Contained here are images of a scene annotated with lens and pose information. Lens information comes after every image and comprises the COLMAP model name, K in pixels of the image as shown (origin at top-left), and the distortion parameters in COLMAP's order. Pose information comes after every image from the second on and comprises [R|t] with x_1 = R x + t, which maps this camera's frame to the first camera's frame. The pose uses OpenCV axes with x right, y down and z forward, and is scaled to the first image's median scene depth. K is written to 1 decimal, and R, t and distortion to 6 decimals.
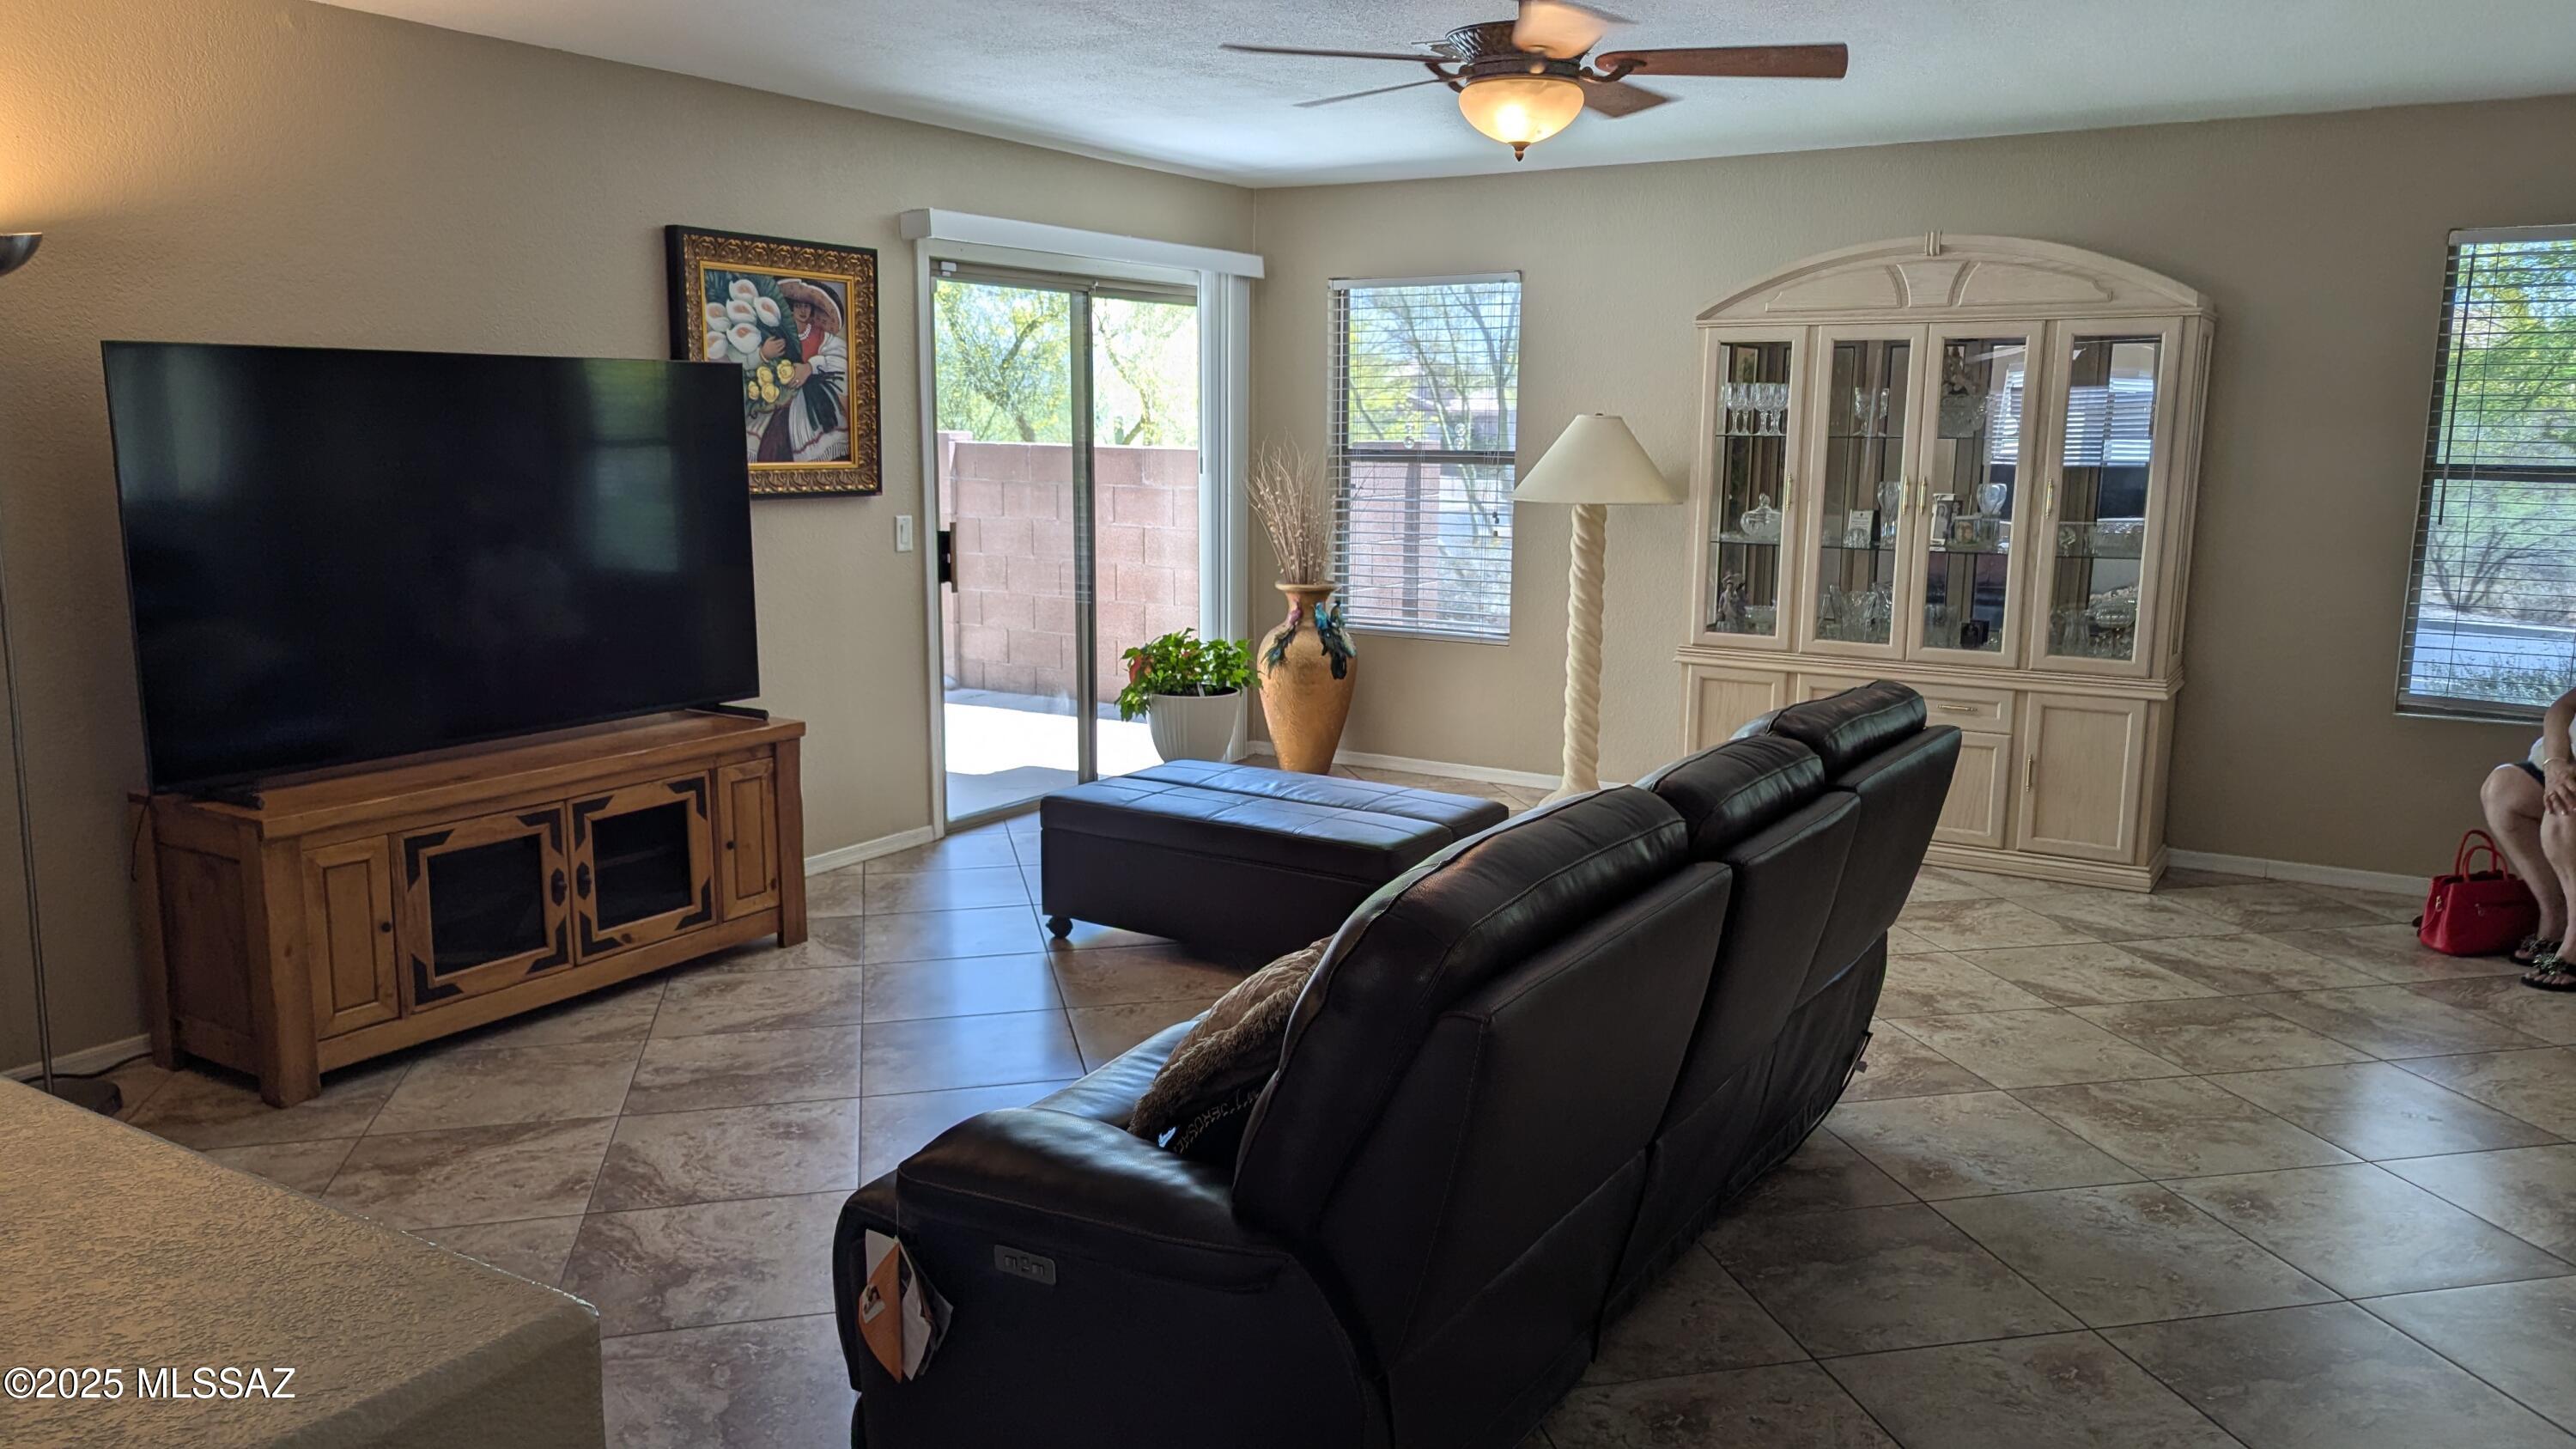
lens RADIAL K [[1854.0, 0, 1311.5], [0, 1854.0, 725.7], [0, 0, 1]] dist [0.055293, -0.025983]
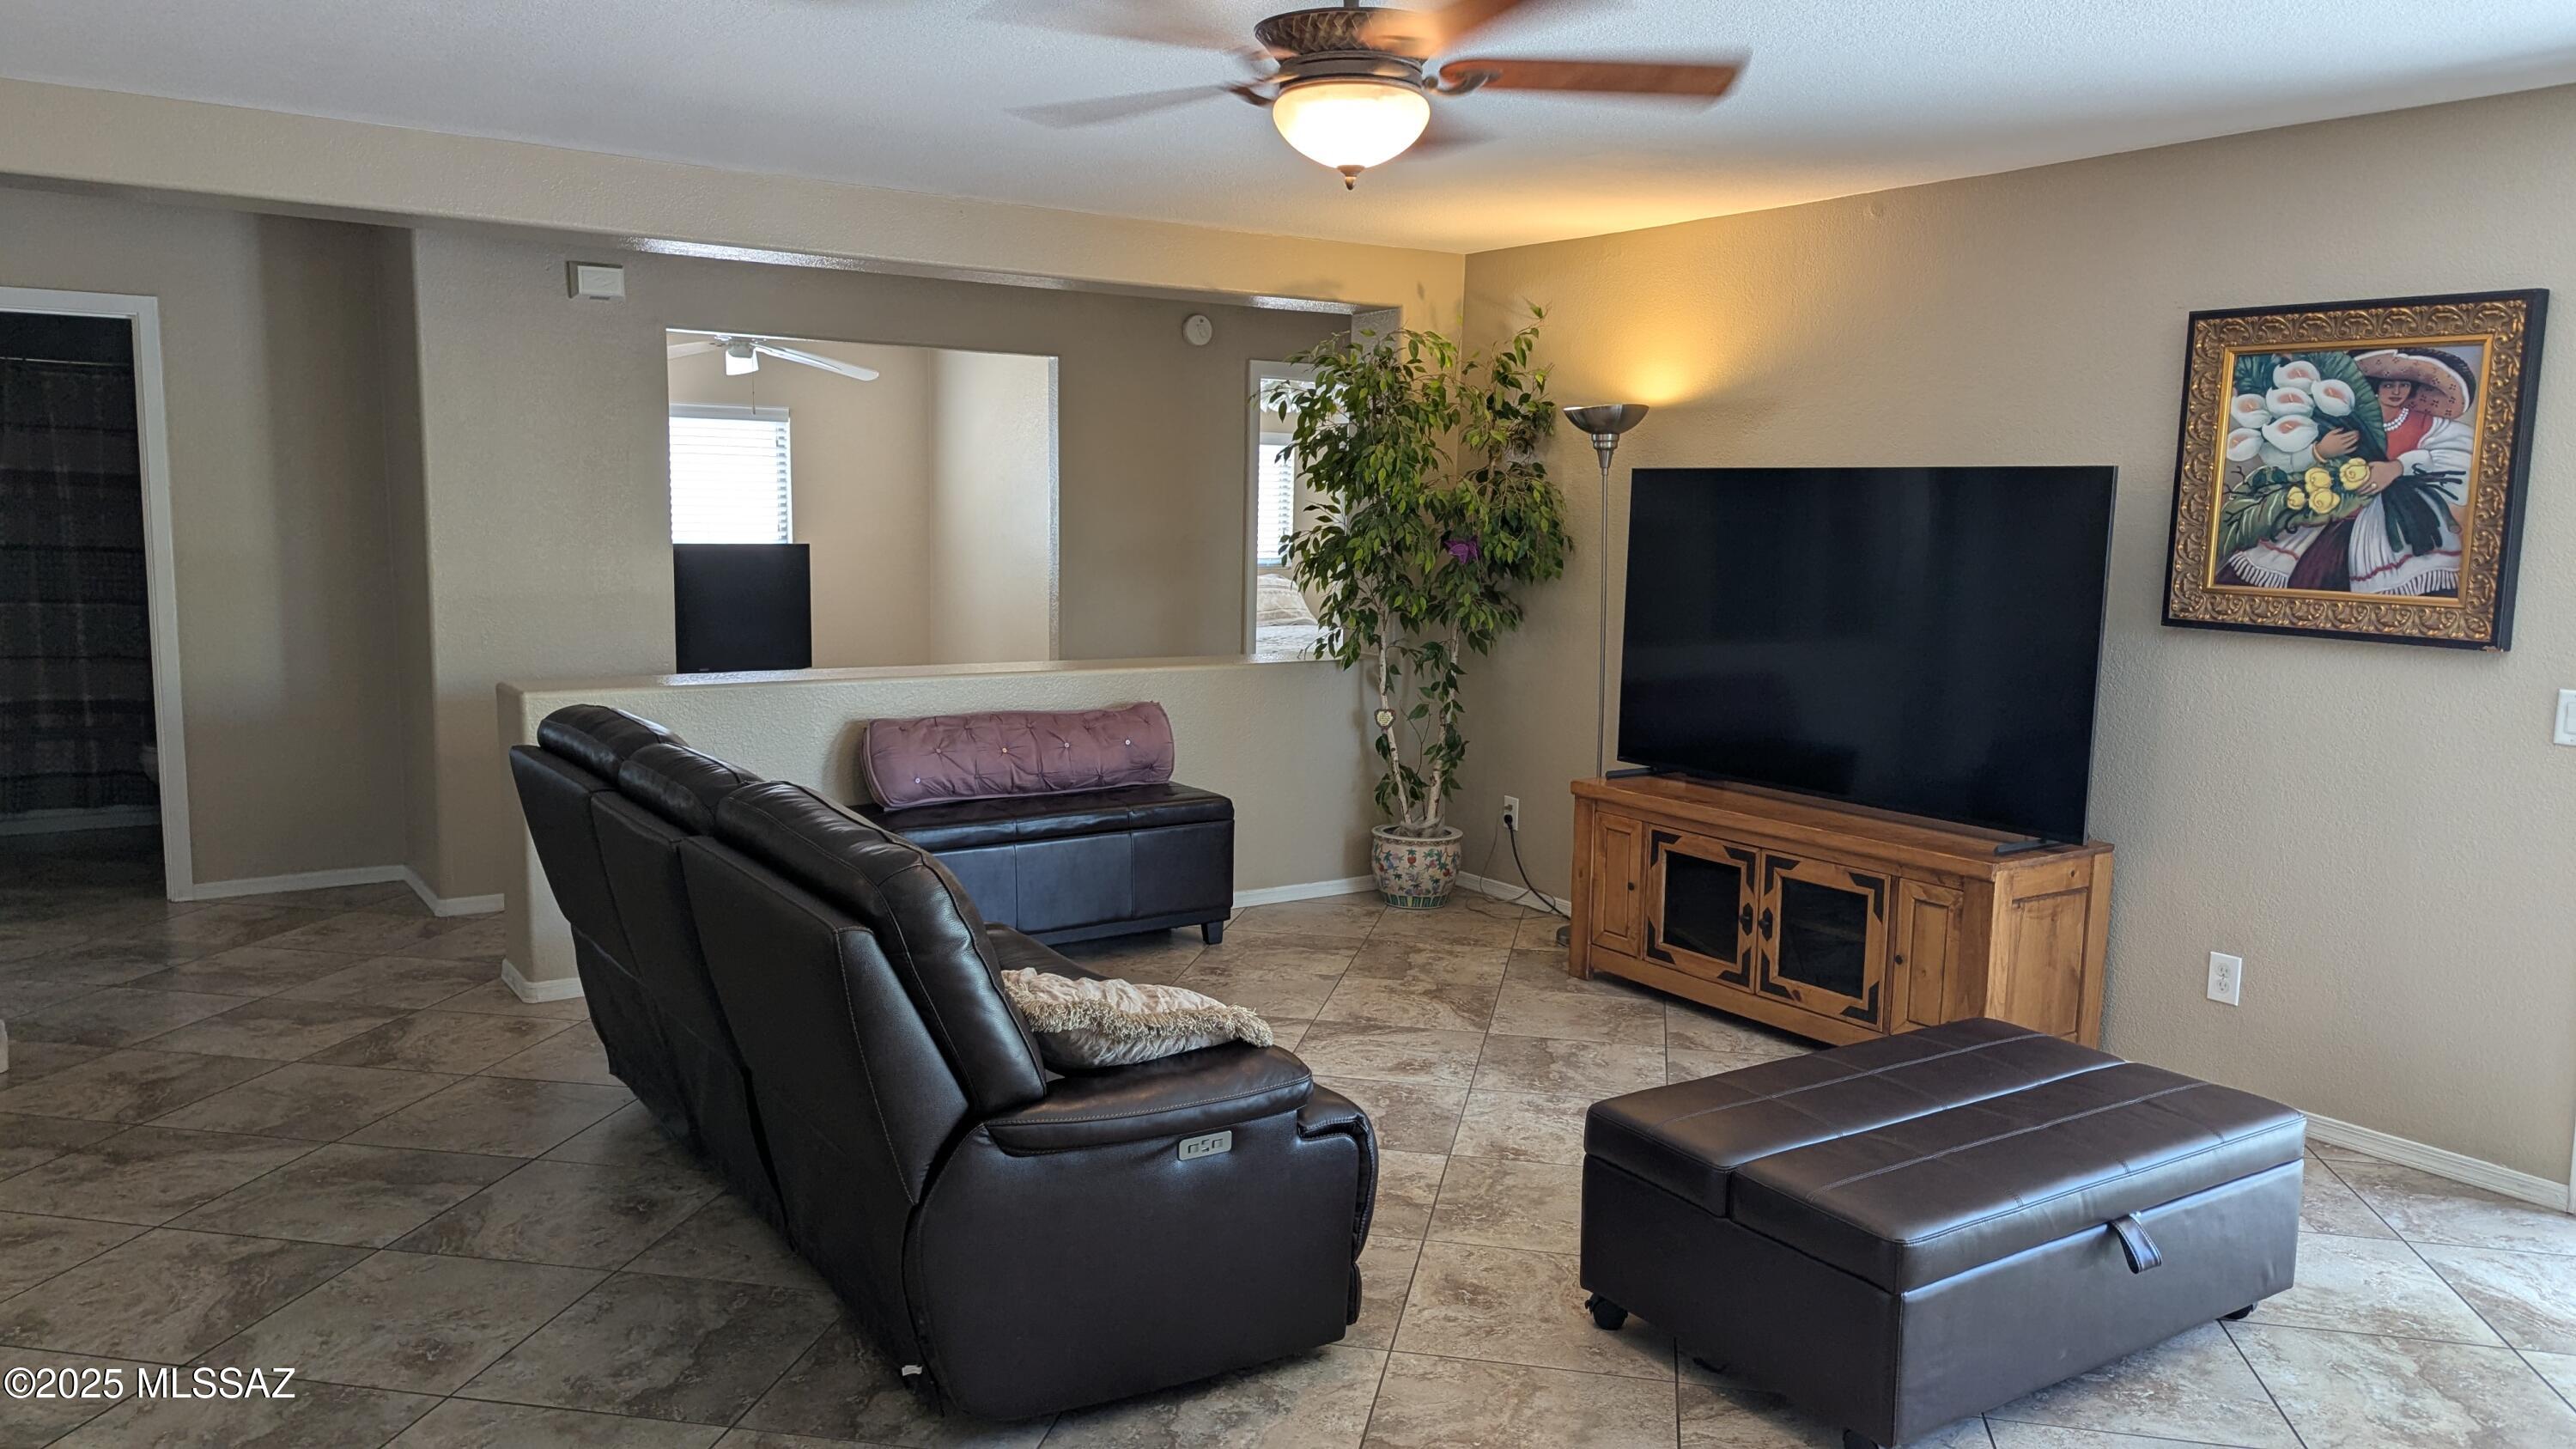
lens RADIAL K [[1854.0, 0, 1291.5], [0, 1854.0, 739.7], [0, 0, 1]] dist [0.055293, -0.025983]
pose [[-0.414927, 0.104202, -0.903868, 0.628032], [-0.179974, 0.964392, 0.193797, -0.162956], [0.891877, 0.243085, -0.381399, 0.974089]]
